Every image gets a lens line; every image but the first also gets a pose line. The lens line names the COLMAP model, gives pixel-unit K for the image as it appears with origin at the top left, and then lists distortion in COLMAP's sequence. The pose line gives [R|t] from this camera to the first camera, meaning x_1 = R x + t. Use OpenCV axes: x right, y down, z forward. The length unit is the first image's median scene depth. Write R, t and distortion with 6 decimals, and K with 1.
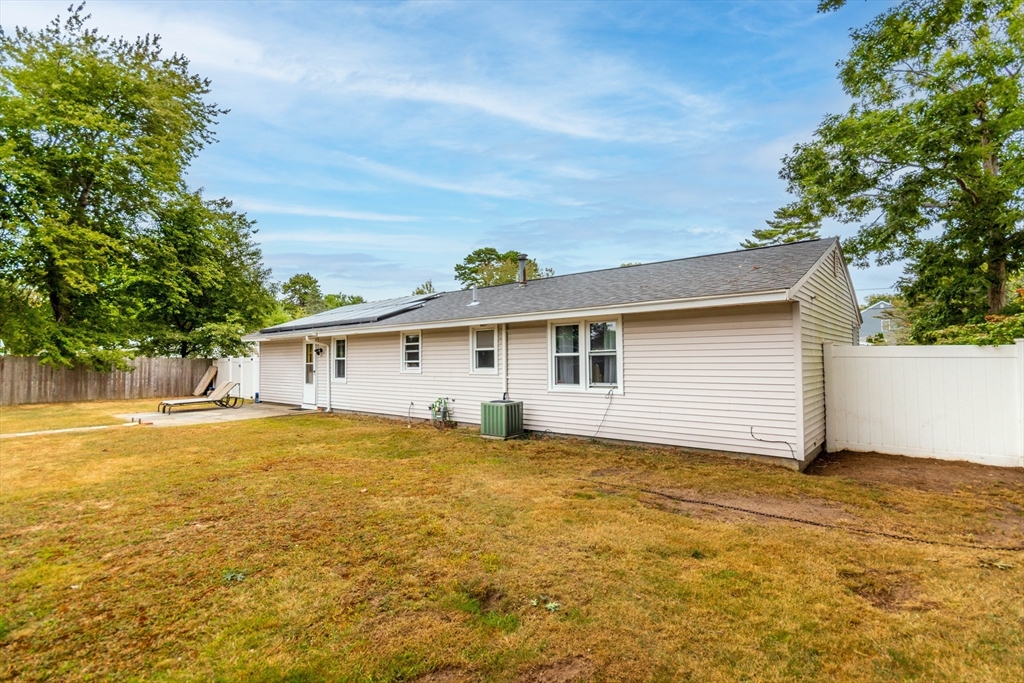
lens RADIAL K [[467.5, 0, 510.0], [0, 467.5, 347.3], [0, 0, 1]] dist [0.000120, -0.000069]
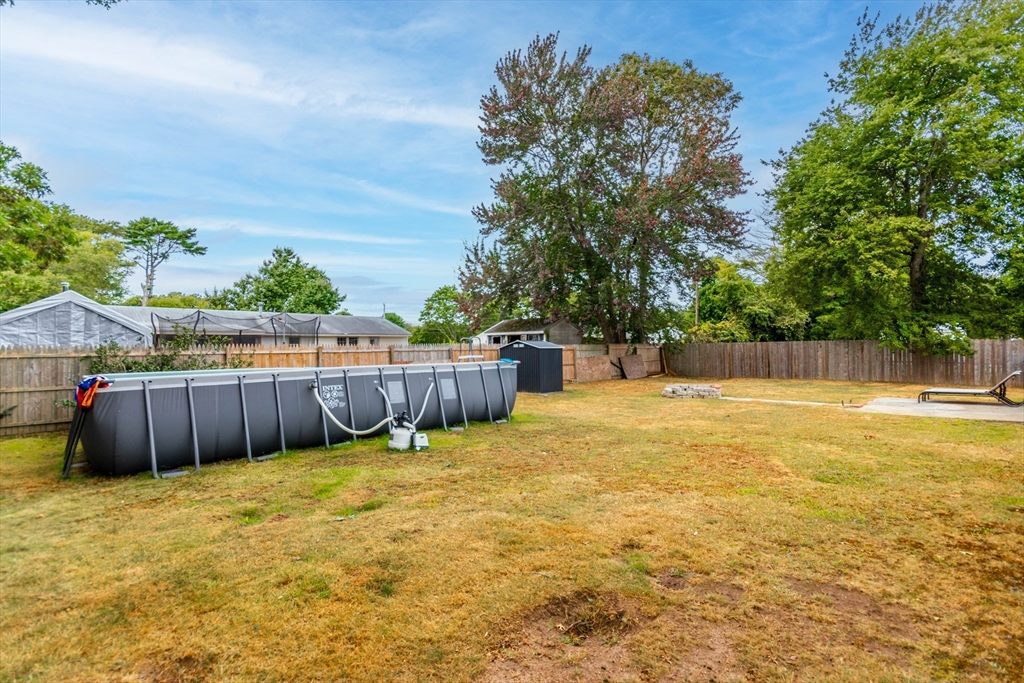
lens RADIAL K [[467.5, 0, 510.0], [0, 467.5, 347.3], [0, 0, 1]] dist [0.000120, -0.000069]
pose [[-0.092535, 0.003012, -0.995705, 0.767064], [0.035505, 0.999369, -0.000276, 0.021377], [0.995076, -0.035378, -0.092584, 0.882337]]
